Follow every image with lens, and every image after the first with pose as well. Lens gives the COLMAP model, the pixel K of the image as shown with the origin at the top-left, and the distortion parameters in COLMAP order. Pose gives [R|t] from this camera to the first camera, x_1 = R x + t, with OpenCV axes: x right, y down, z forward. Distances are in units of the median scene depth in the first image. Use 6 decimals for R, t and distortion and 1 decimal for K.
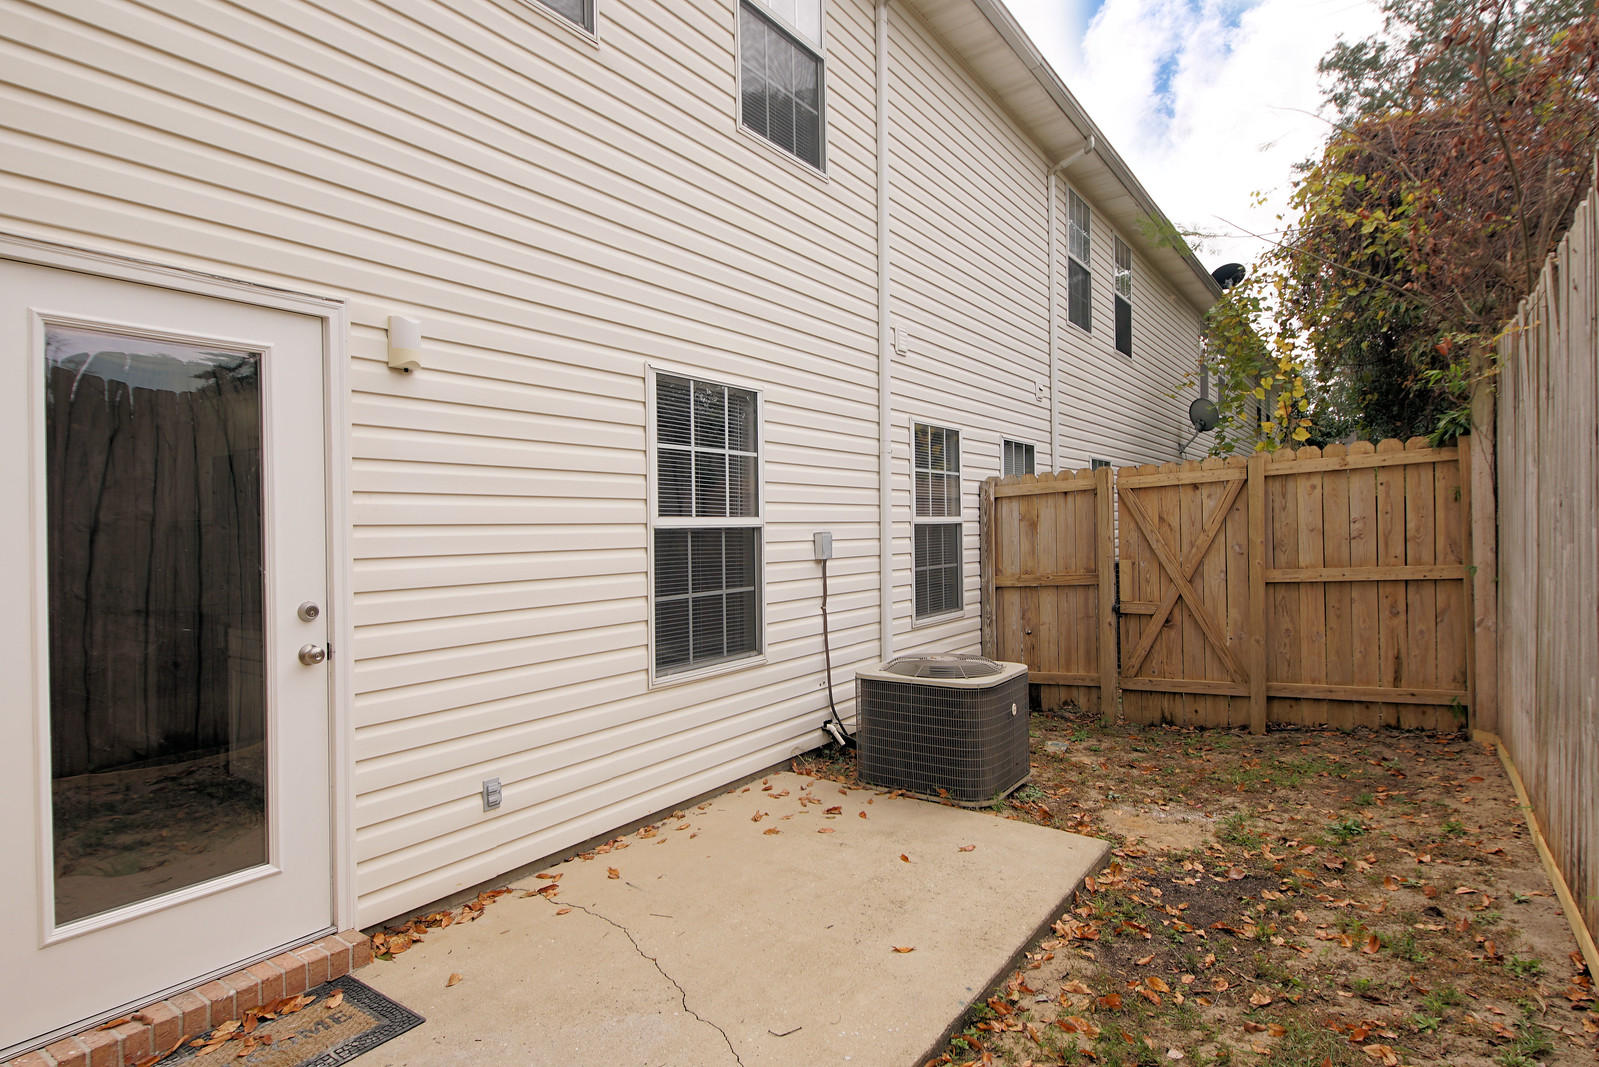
lens RADIAL K [[801.8, 0, 798.1], [0, 801.8, 531.6], [0, 0, 1]] dist [-0.002936, -0.000265]
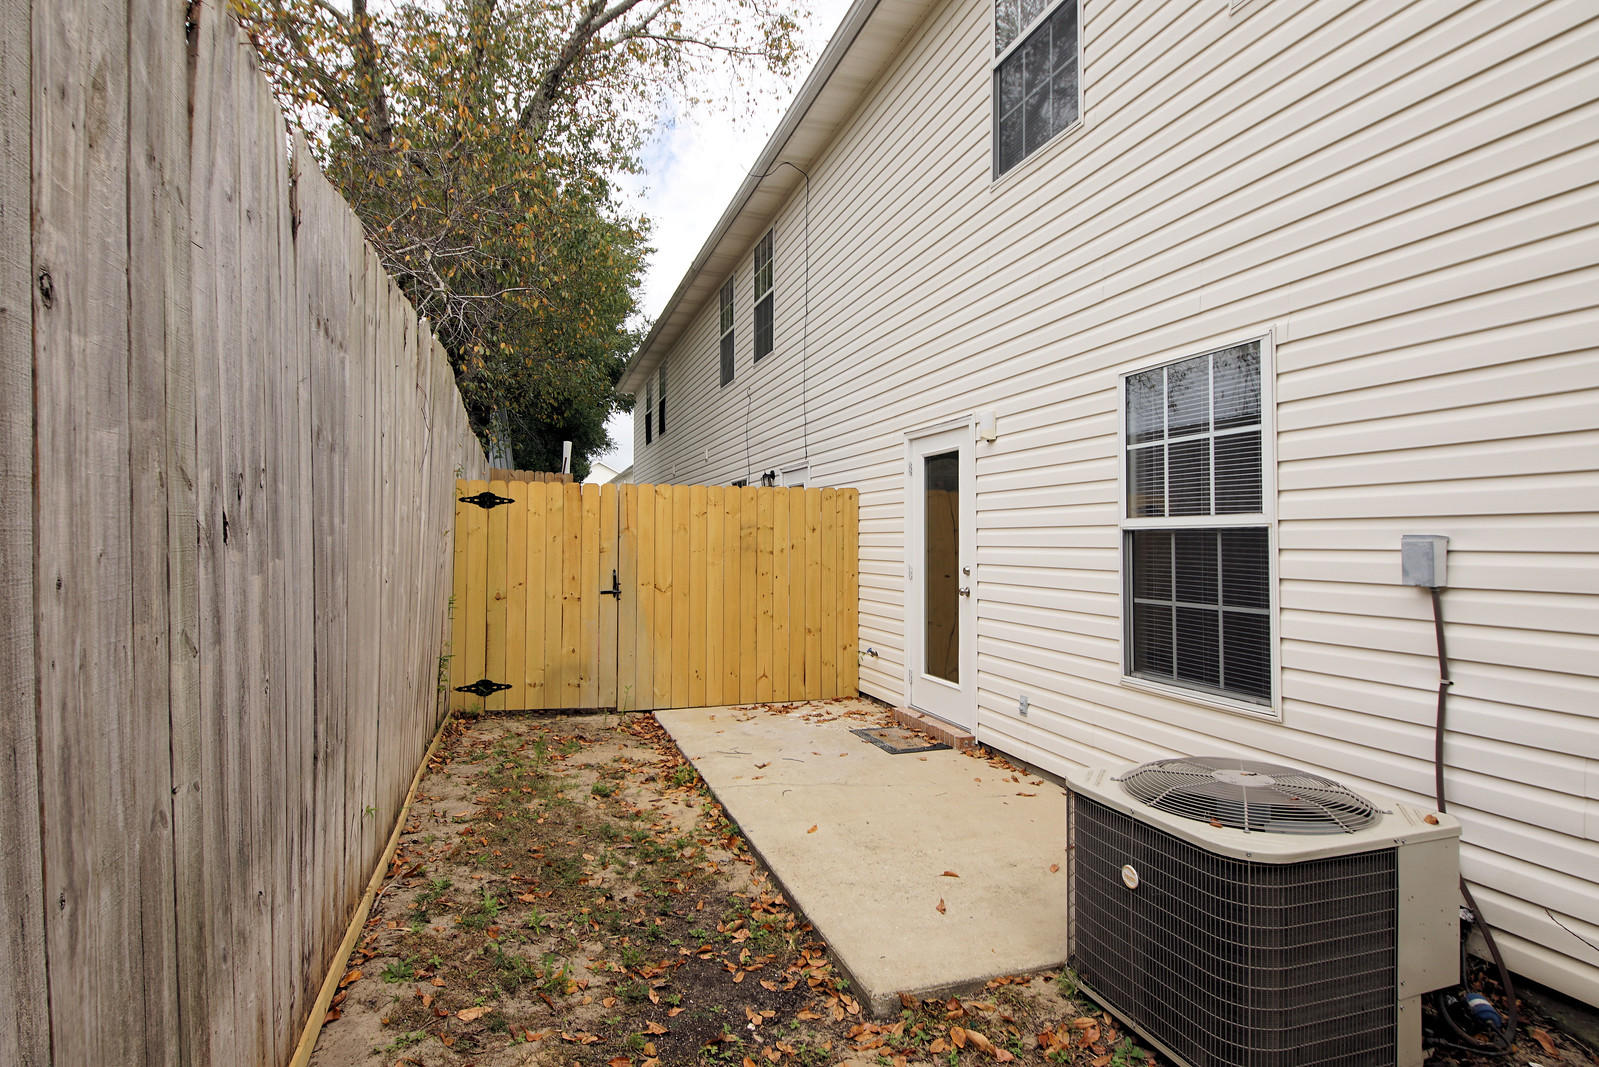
lens RADIAL K [[856.7, 0, 796.9], [0, 856.7, 538.4], [0, 0, 1]] dist [0.031059, -0.029865]
pose [[-0.576420, 0.023050, -0.816828, 0.913888], [0.015897, 0.999729, 0.016993, -0.017421], [0.816999, -0.003190, -0.576630, 1.226658]]
